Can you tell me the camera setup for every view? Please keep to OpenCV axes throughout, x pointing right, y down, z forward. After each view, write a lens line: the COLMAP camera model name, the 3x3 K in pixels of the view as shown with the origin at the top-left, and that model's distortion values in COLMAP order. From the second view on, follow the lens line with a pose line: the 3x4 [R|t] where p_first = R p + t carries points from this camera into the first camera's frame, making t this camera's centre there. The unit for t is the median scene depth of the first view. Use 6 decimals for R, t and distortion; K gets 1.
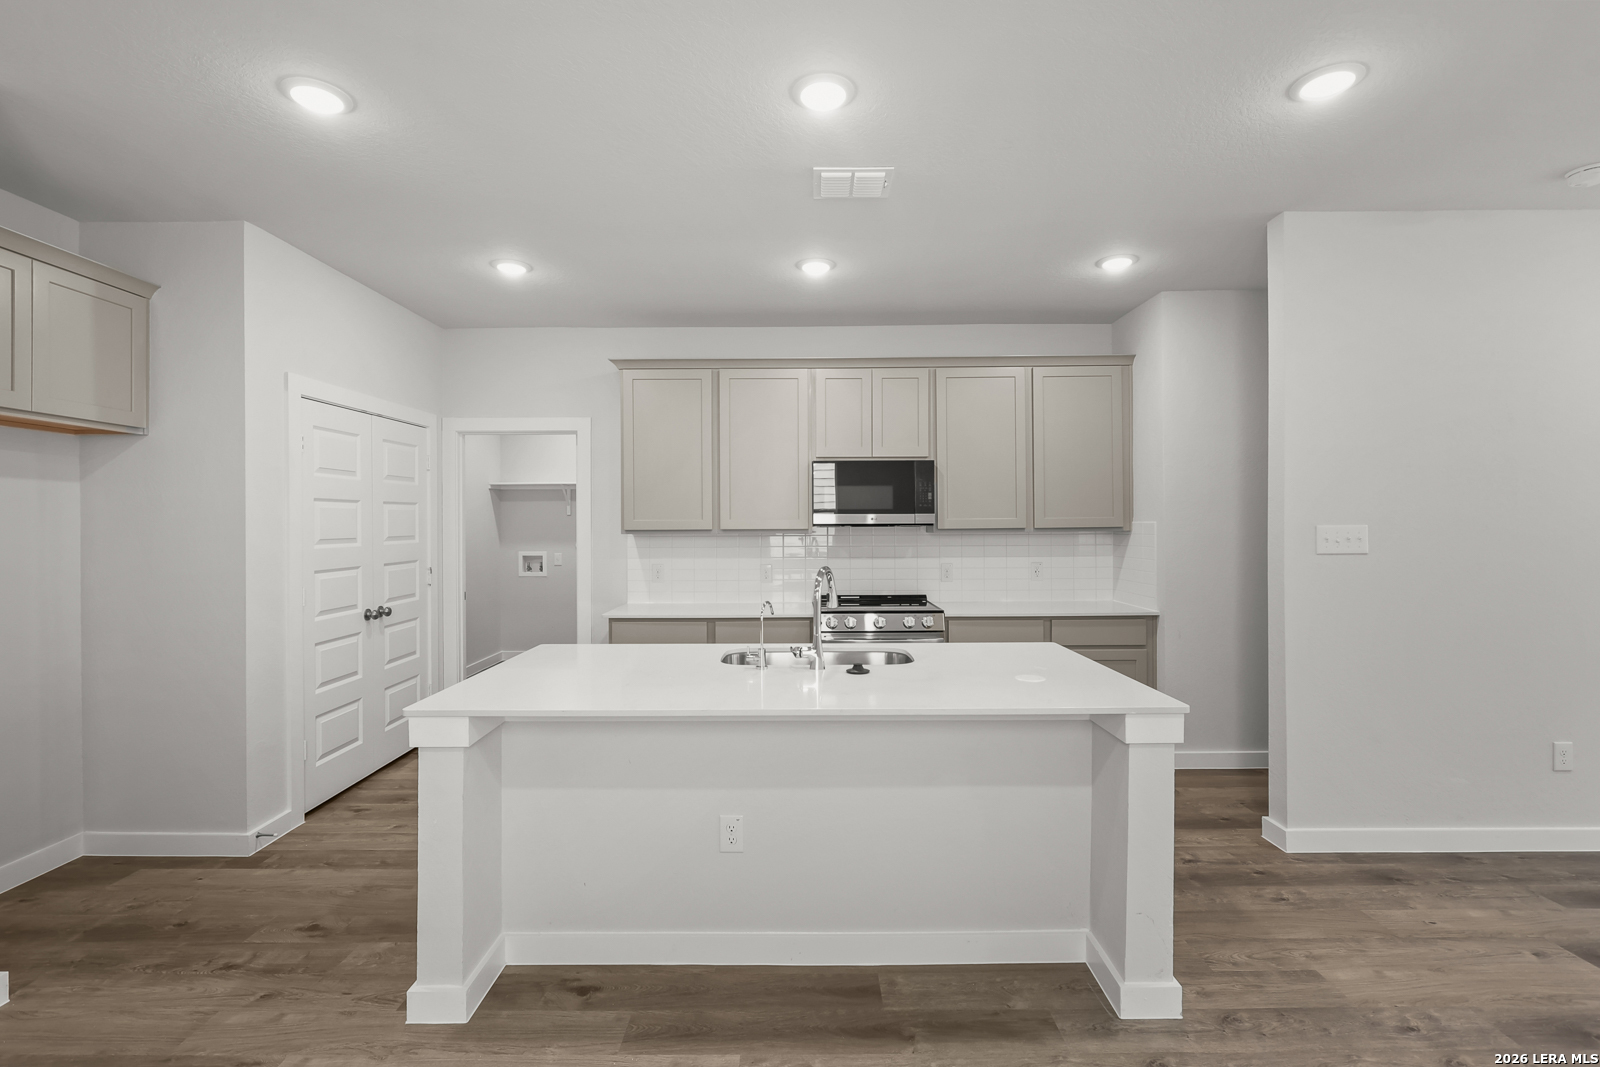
lens RADIAL K [[732.9, 0, 800.0], [0, 732.9, 533.5], [0, 0, 1]] dist [0.000821, 0.000309]
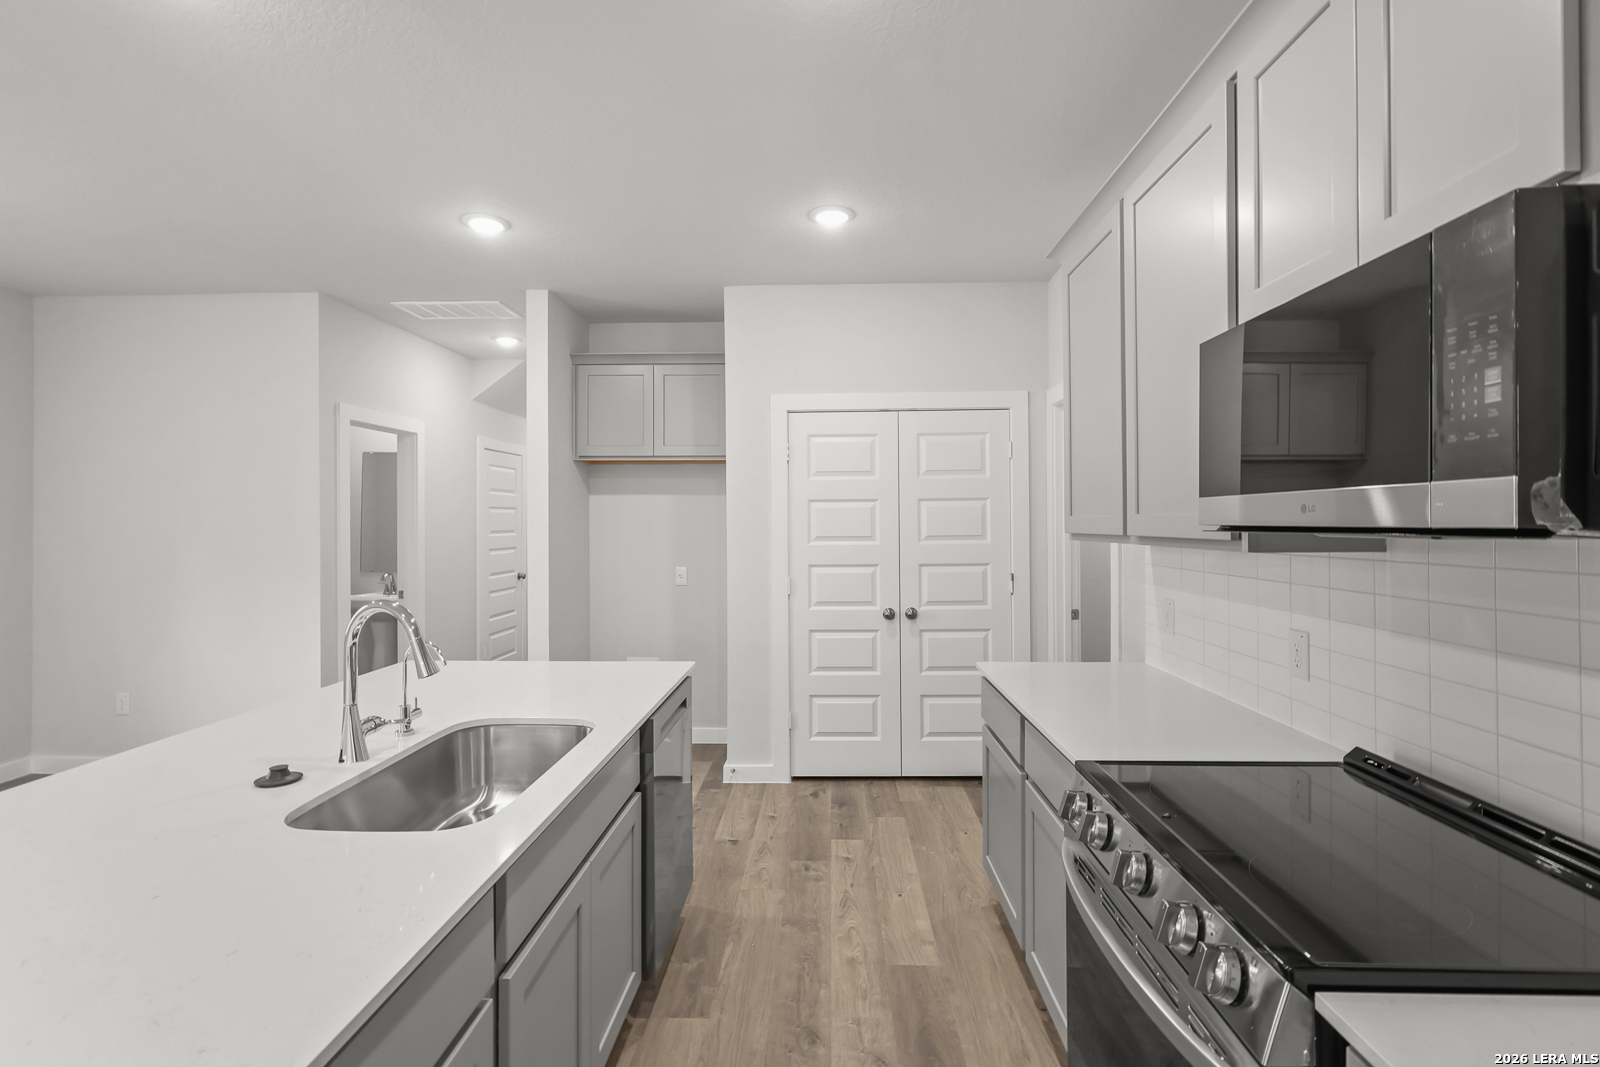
lens RADIAL K [[750.2, 0, 801.8], [0, 750.2, 525.3], [0, 0, 1]] dist [-0.002673, 0.000091]
pose [[-0.042579, 0.006486, -0.999072, 0.404678], [-0.006804, 0.999954, 0.006782, -0.014233], [0.999070, 0.007086, -0.042532, 0.876935]]
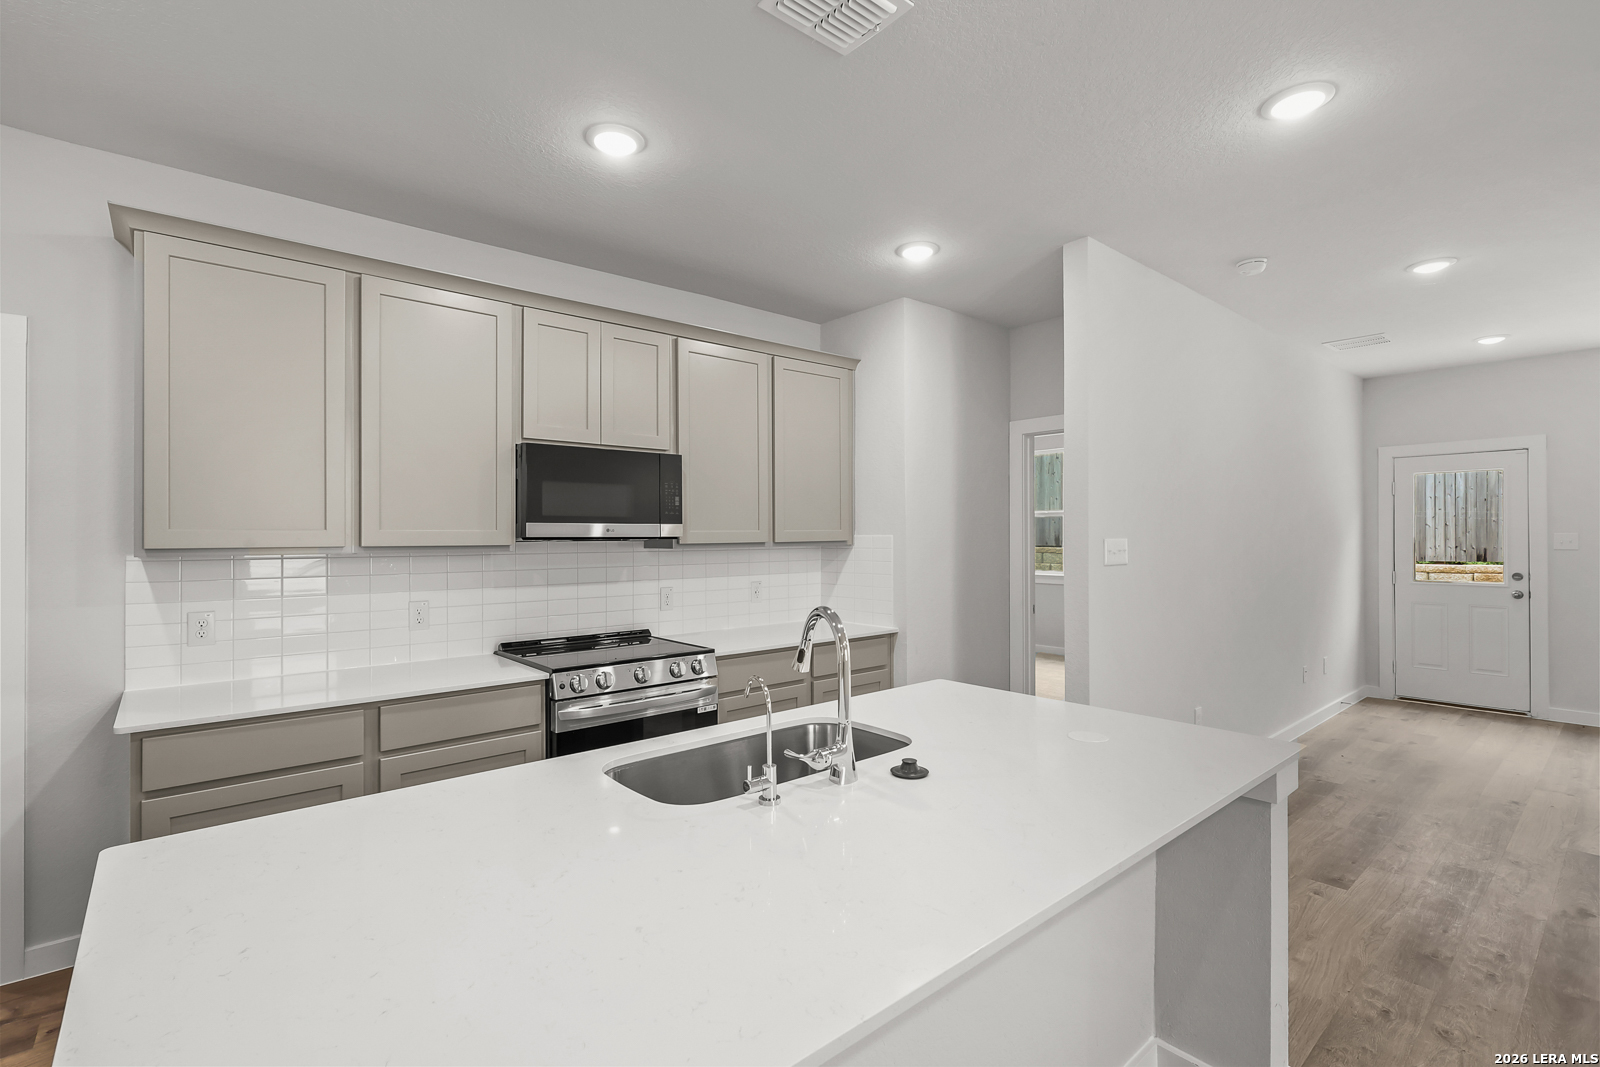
lens RADIAL K [[750.2, 0, 801.8], [0, 750.2, 525.3], [0, 0, 1]] dist [-0.002673, 0.000091]
pose [[0.762821, 0.010331, 0.646528, -0.246075], [0.009026, 0.999605, -0.026623, -0.003615], [-0.646547, 0.026144, 0.762426, 0.332763]]
